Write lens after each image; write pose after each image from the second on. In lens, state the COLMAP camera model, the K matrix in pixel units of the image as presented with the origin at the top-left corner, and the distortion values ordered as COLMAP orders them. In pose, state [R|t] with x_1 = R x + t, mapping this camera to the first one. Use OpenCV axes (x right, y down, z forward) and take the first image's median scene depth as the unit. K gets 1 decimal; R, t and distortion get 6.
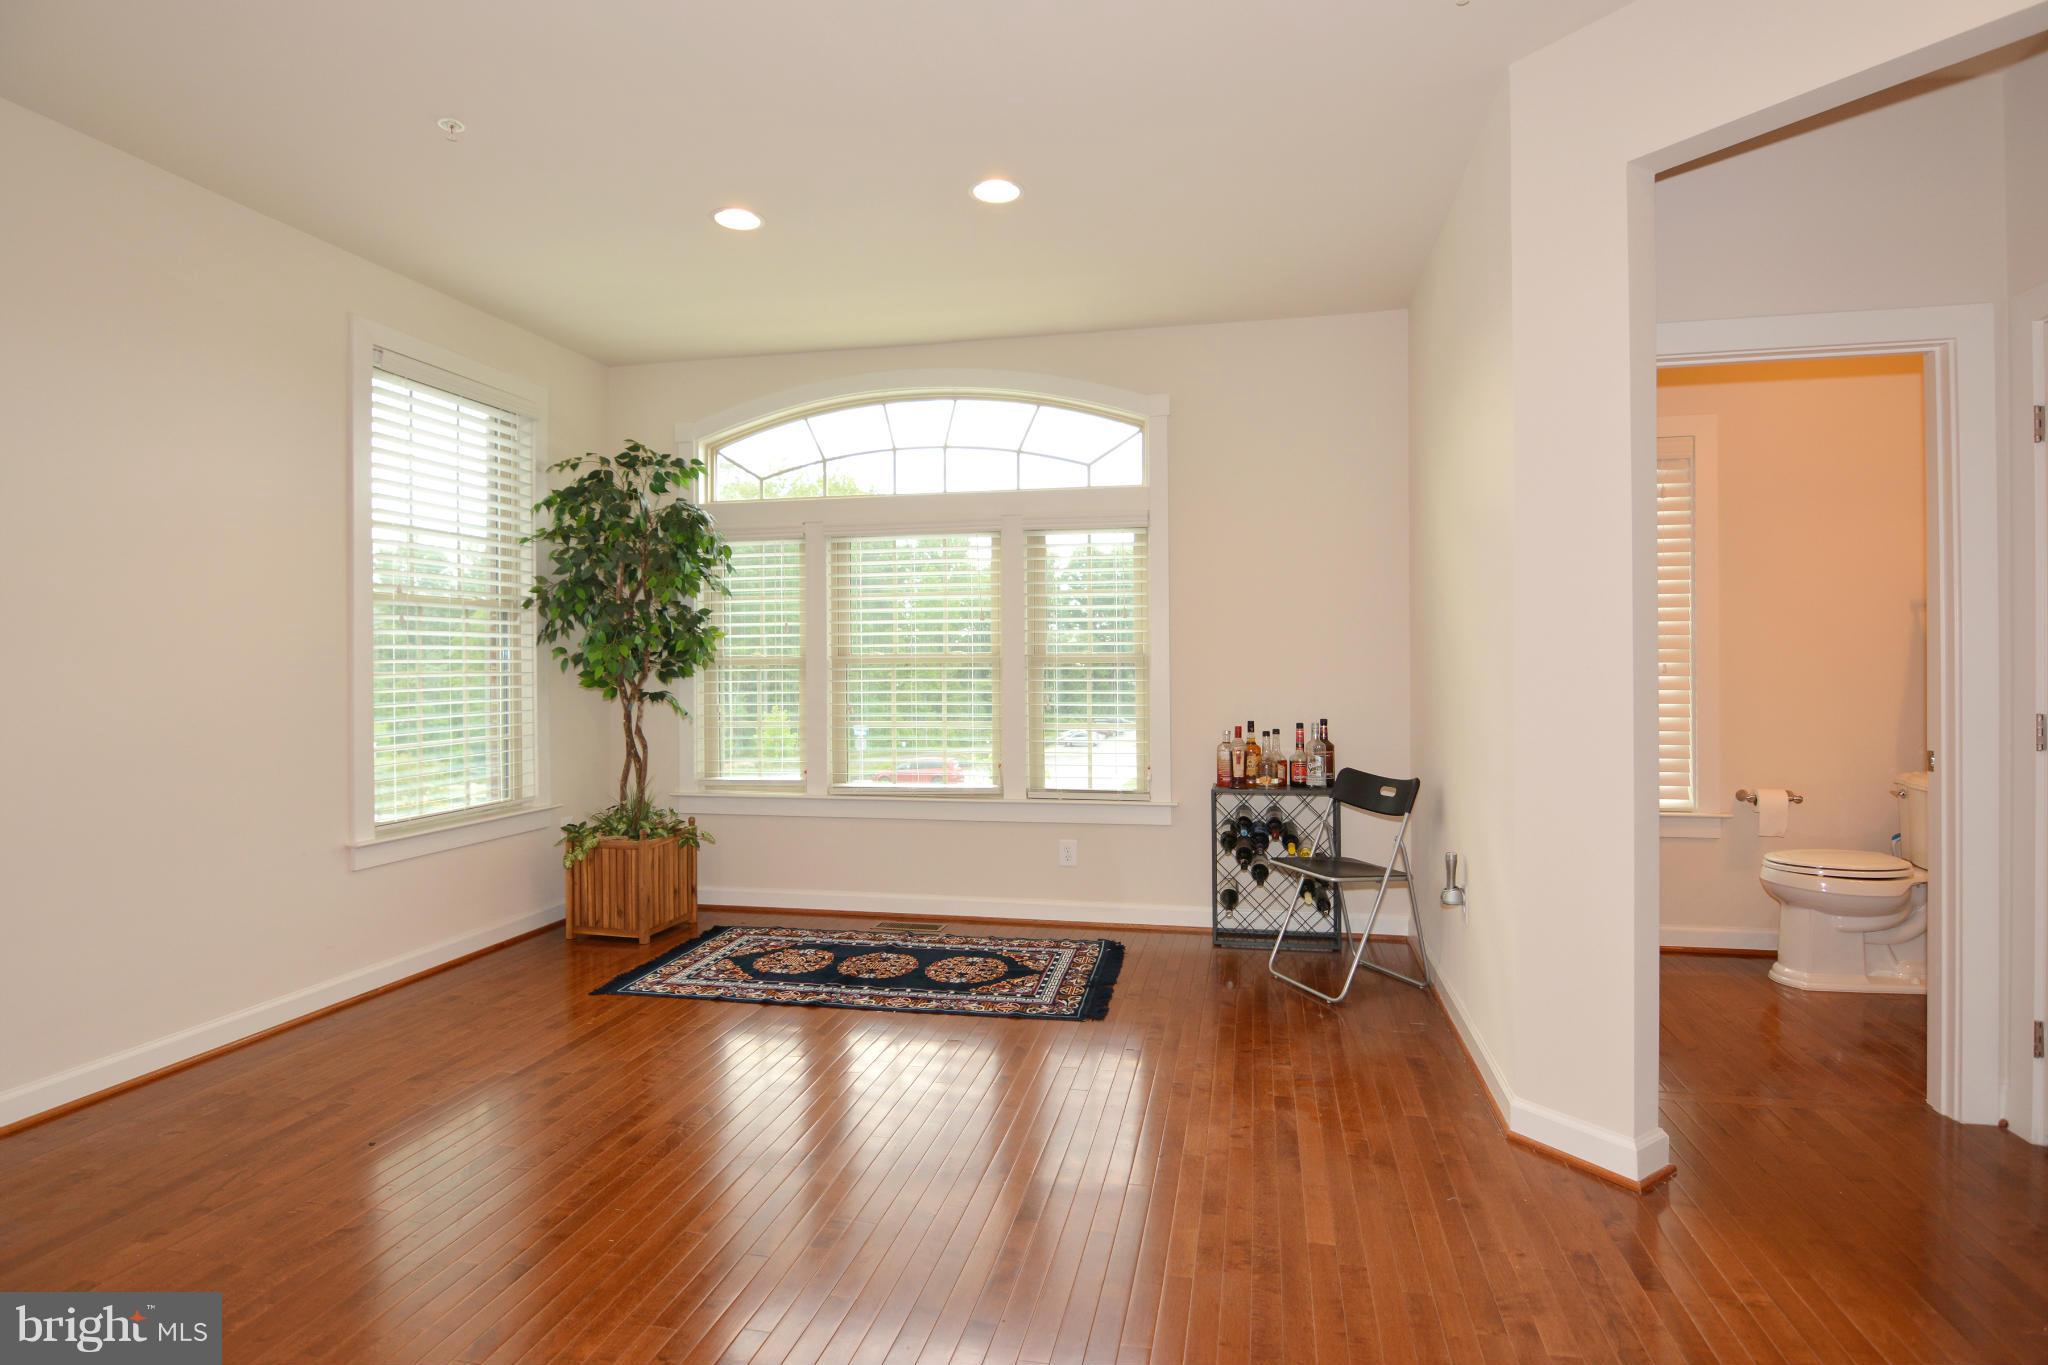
lens RADIAL K [[1044.4, 0, 1038.6], [0, 1044.4, 675.9], [0, 0, 1]] dist [-0.012480, -0.002752]
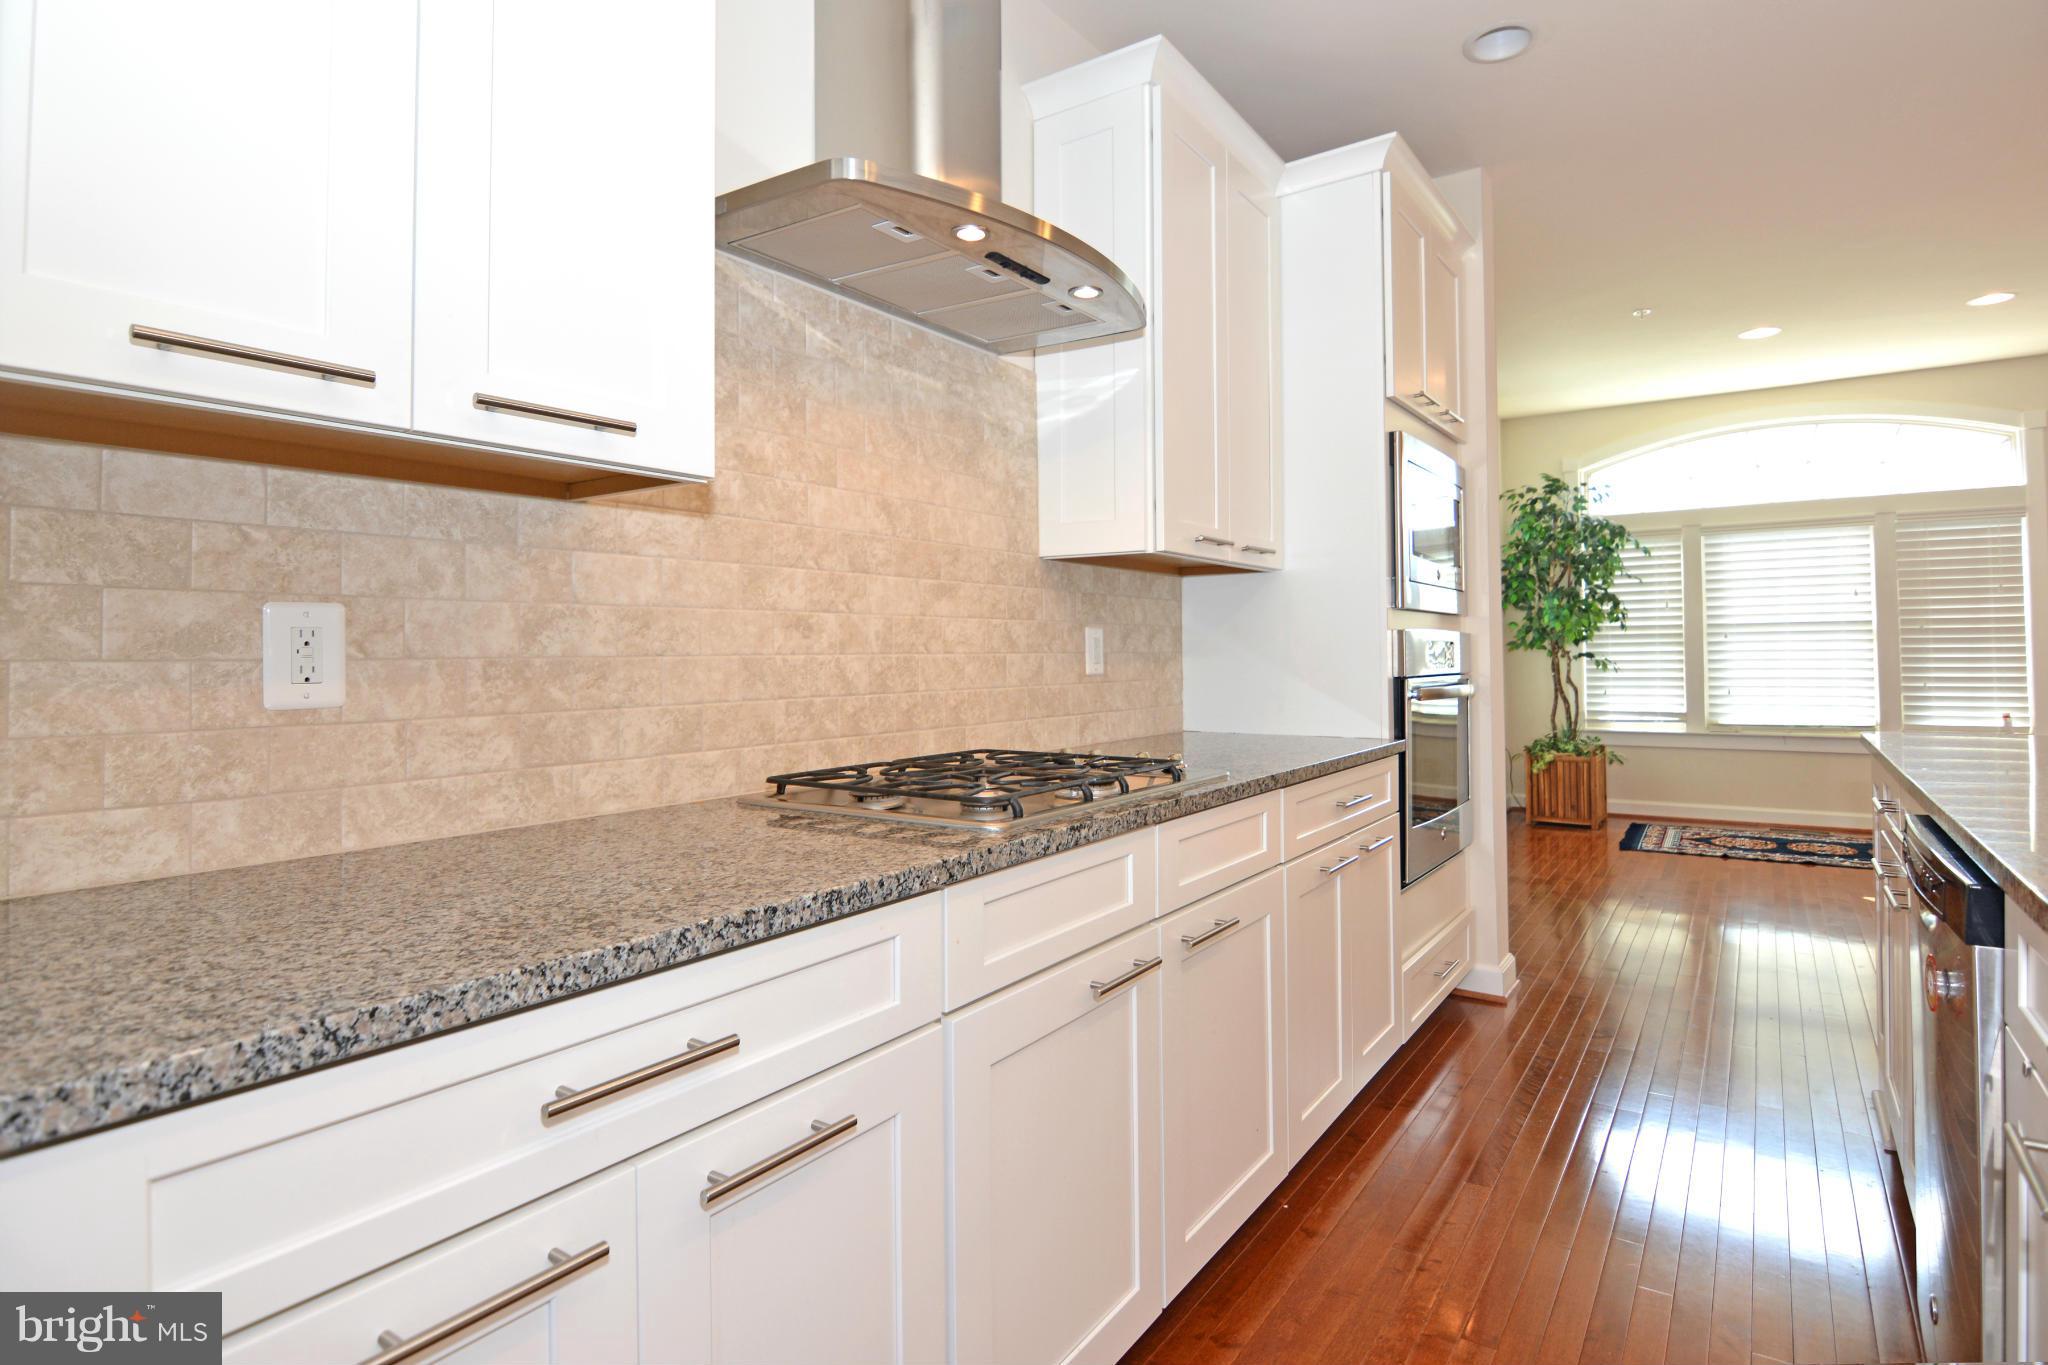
lens RADIAL K [[1044.4, 0, 1009.5], [0, 1044.4, 649.6], [0, 0, 1]] dist [-0.012480, -0.002752]
pose [[0.915131, -0.005674, -0.403116, -0.545580], [0.001873, 0.999950, -0.009823, 0.024772], [0.403151, 0.008235, 0.915096, -0.633072]]
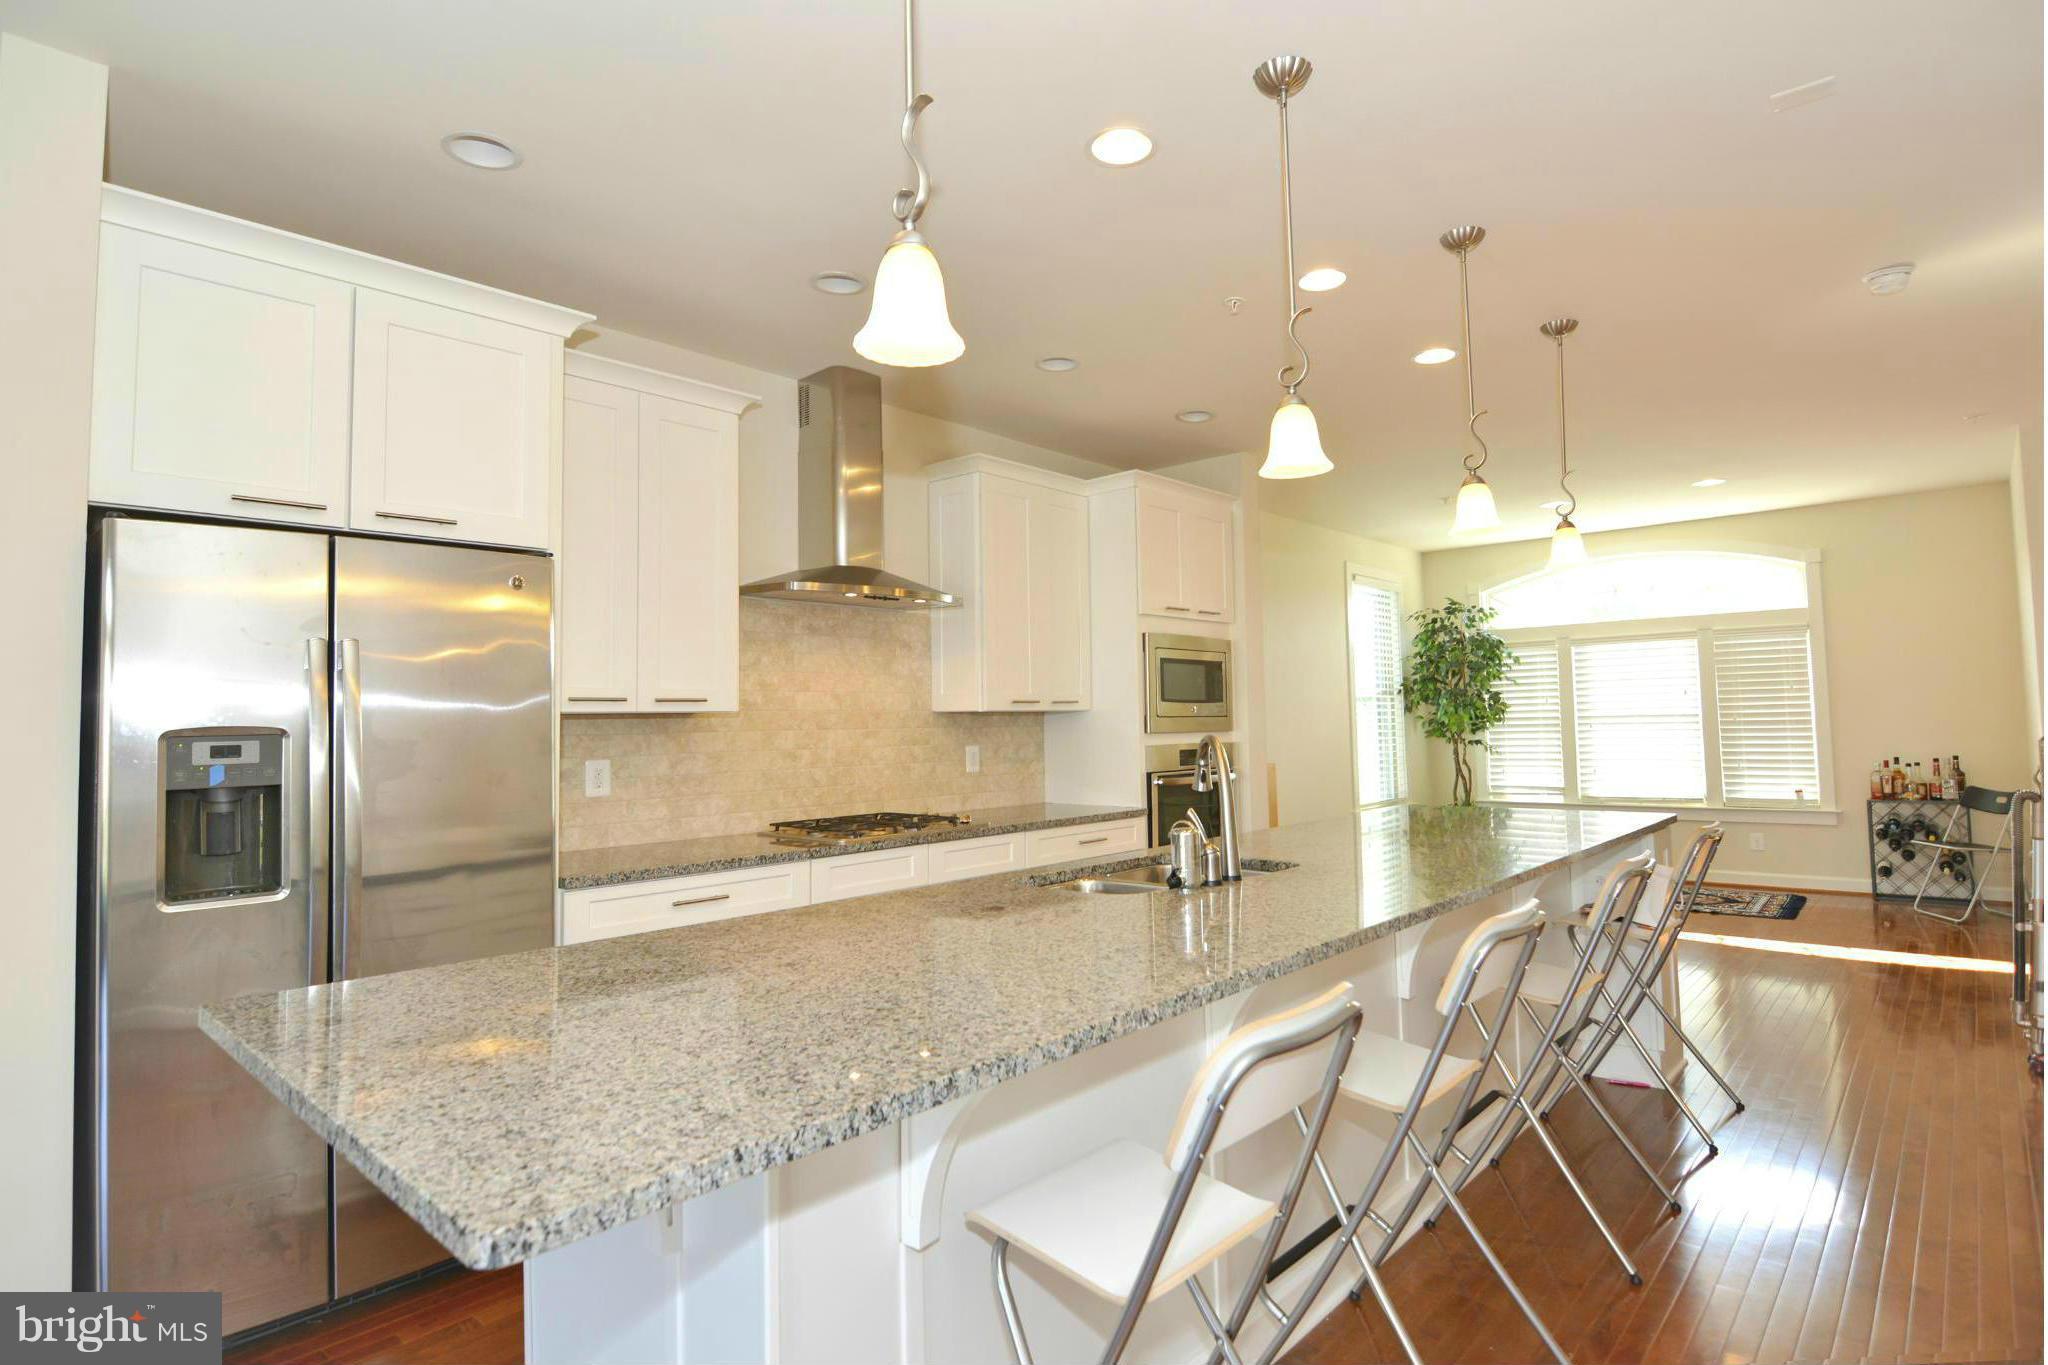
lens RADIAL K [[1044.4, 0, 1027.1], [0, 1044.4, 679.4], [0, 0, 1]] dist [-0.012480, -0.002752]
pose [[0.861727, -0.031735, -0.506378, -0.129916], [0.009227, 0.998857, -0.046897, -0.012443], [0.507288, 0.035740, 0.861035, -0.986477]]
